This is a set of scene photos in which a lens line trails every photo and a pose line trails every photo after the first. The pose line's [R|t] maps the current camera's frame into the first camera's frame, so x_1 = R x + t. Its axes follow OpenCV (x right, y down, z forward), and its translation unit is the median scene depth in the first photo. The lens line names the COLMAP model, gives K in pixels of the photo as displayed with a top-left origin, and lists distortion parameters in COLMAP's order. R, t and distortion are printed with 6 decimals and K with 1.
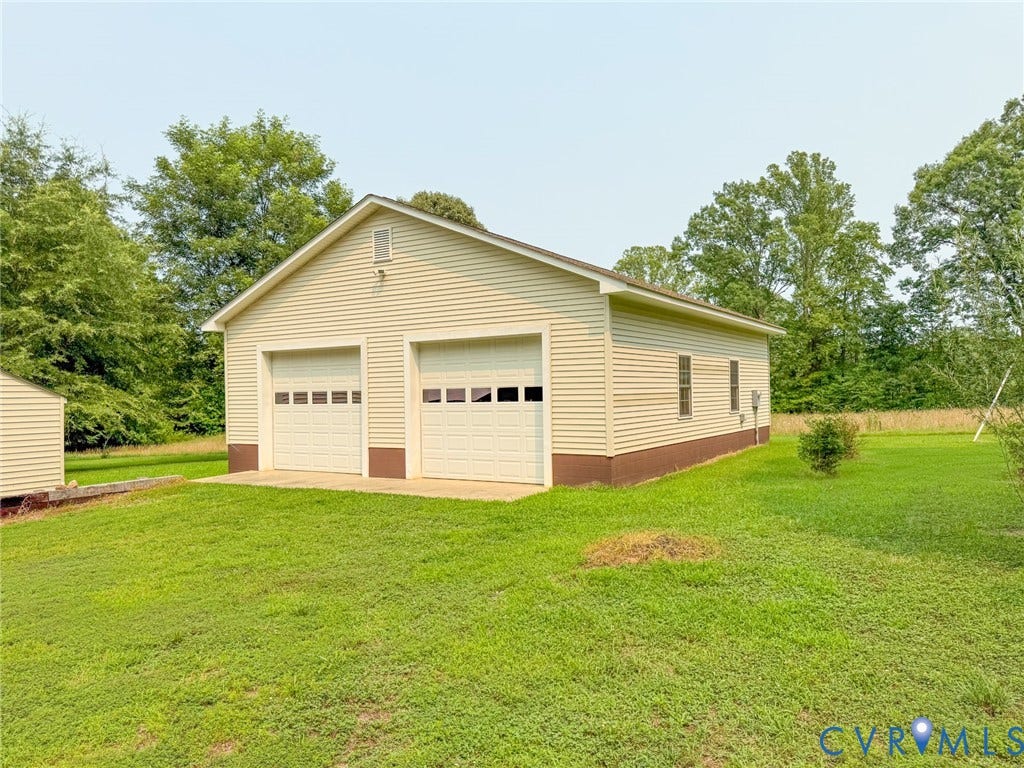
lens RADIAL K [[732.1, 0, 512.0], [0, 732.1, 384.0], [0, 0, 1]] dist [-0.011205, -0.004263]
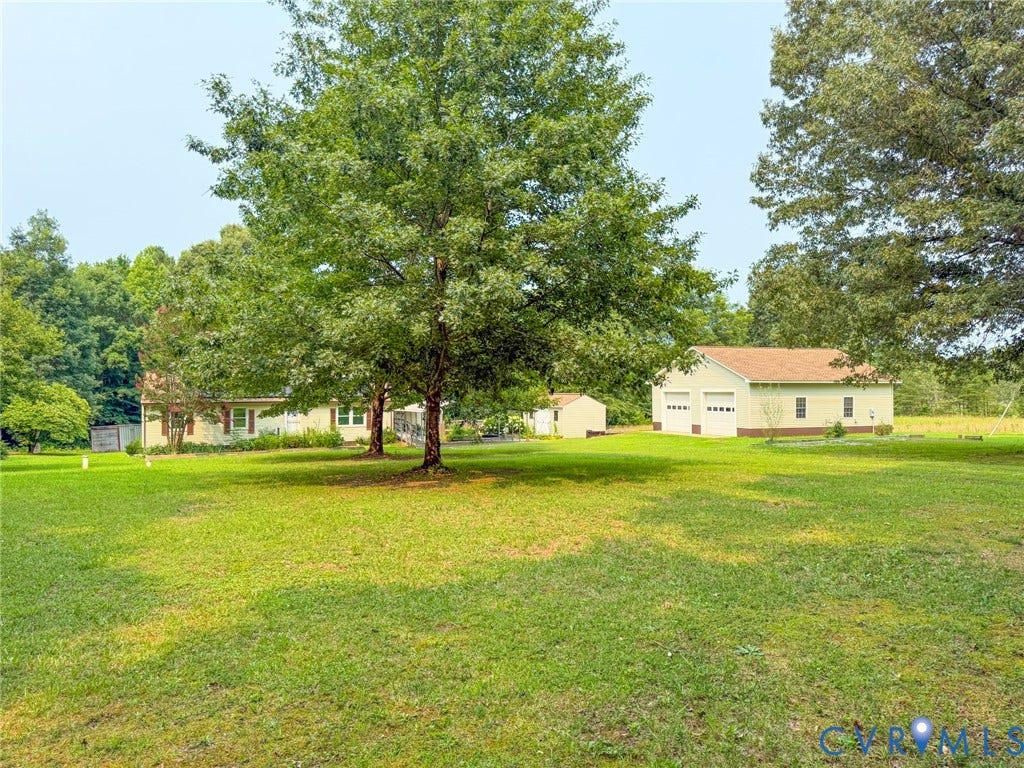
lens RADIAL K [[732.1, 0, 512.0], [0, 732.1, 384.0], [0, 0, 1]] dist [-0.011205, -0.004263]
pose [[0.812468, 0.014885, -0.582815, 0.960649], [-0.008871, 0.999874, 0.013170, -0.115745], [0.582938, -0.005530, 0.812498, -1.924011]]
